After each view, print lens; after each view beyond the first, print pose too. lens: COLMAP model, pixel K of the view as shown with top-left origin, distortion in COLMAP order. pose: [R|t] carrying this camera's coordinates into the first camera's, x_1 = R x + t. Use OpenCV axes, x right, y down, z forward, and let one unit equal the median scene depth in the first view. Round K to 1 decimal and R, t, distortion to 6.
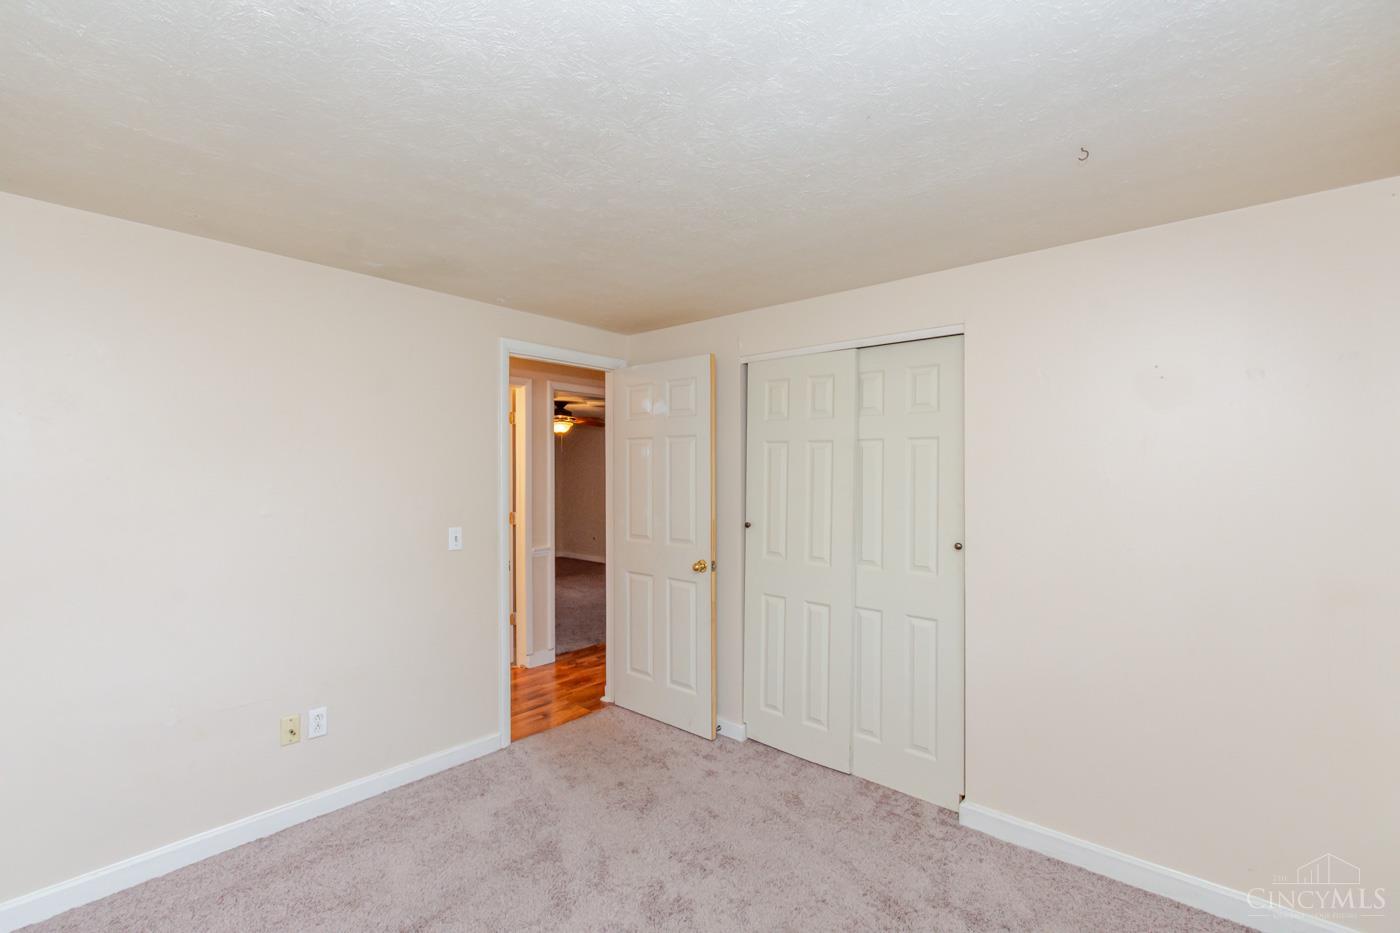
lens RADIAL K [[609.9, 0, 705.2], [0, 609.9, 475.8], [0, 0, 1]] dist [0.002131, -0.000086]
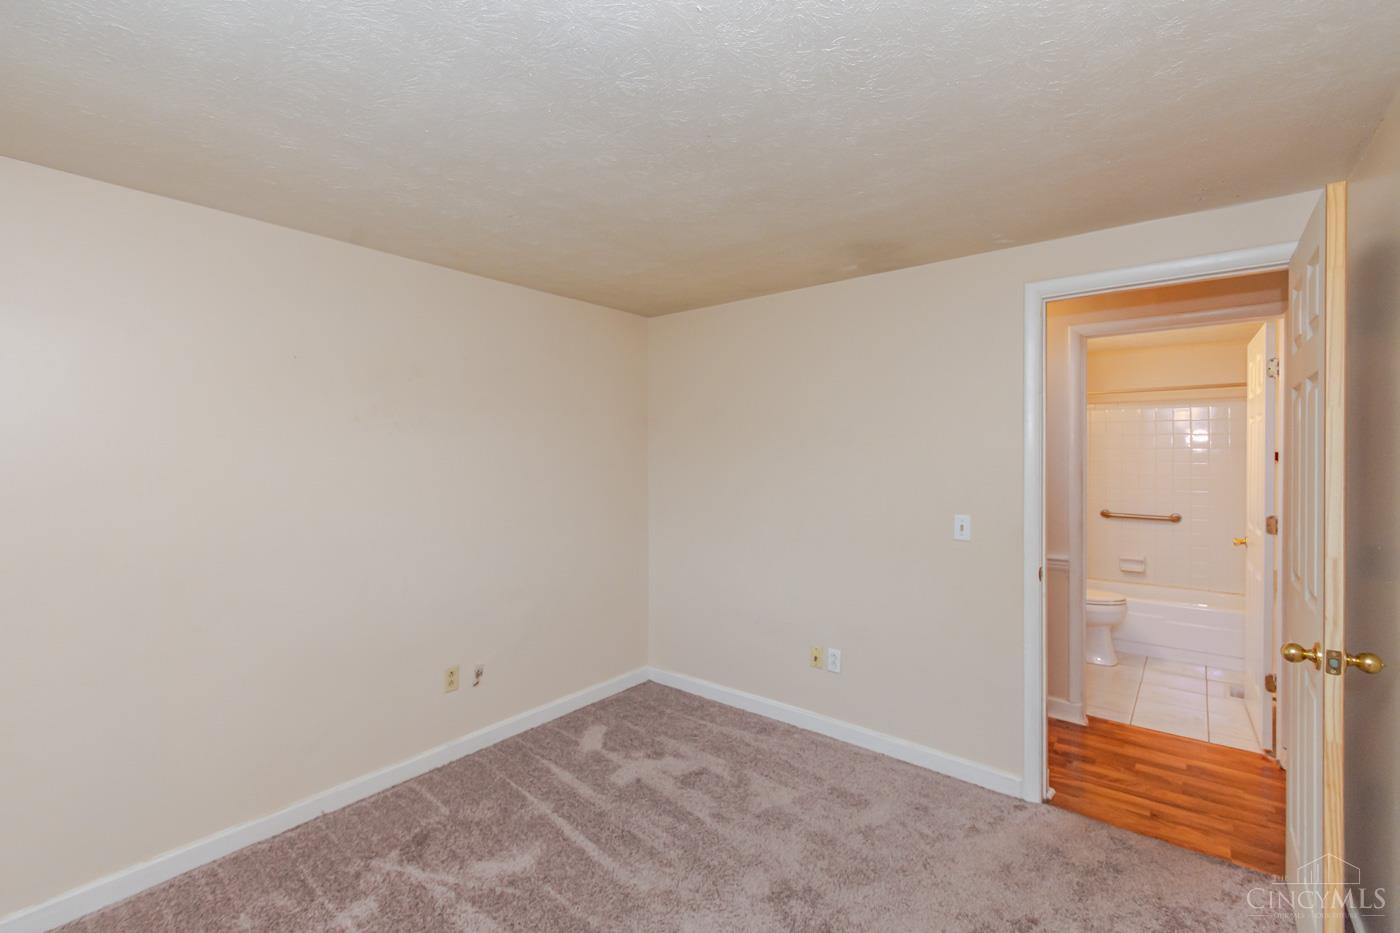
lens RADIAL K [[623.6, 0, 687.2], [0, 623.6, 461.2], [0, 0, 1]] dist [0.004237, -0.000914]
pose [[0.012196, 0.007880, -0.999895, 0.499114], [-0.003606, 0.999963, 0.007837, -0.000535], [0.999919, 0.003510, 0.012224, 0.577198]]
